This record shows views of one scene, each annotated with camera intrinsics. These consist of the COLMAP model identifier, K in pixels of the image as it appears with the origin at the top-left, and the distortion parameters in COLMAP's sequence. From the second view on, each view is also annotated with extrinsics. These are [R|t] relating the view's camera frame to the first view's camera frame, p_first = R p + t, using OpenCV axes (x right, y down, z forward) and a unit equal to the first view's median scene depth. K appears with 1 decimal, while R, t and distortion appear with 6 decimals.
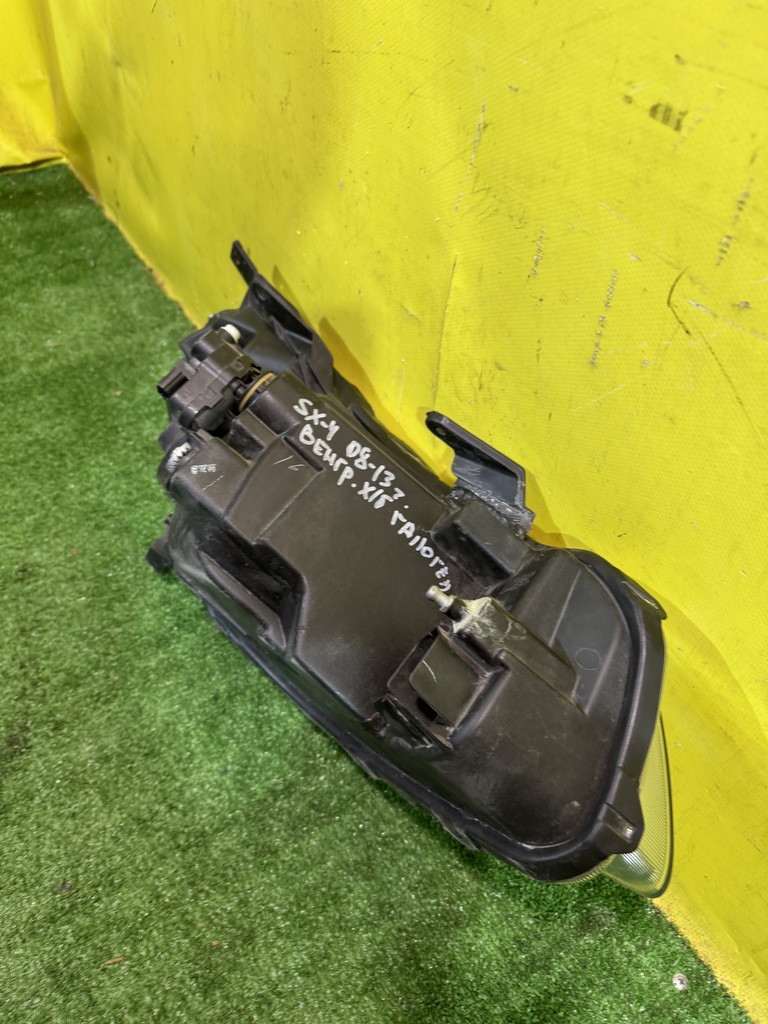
lens RADIAL K [[749.5, 0, 398.7], [0, 749.5, 522.9], [0, 0, 1]] dist [0.002714, -0.025175]
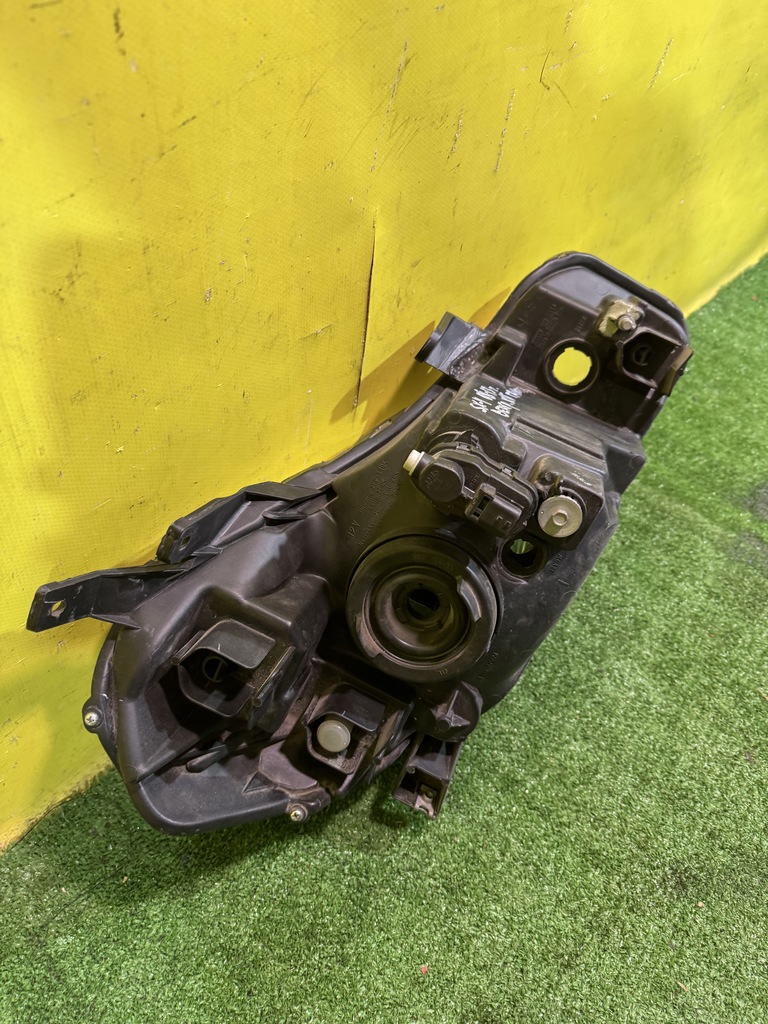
lens RADIAL K [[733.1, 0, 389.1], [0, 733.1, 503.4], [0, 0, 1]] dist [0.011597, -0.037423]
pose [[-0.250213, -0.734074, 0.631292, -0.630885], [0.647355, 0.358008, 0.672876, -0.660544], [-0.719948, 0.577032, 0.385628, 0.644015]]
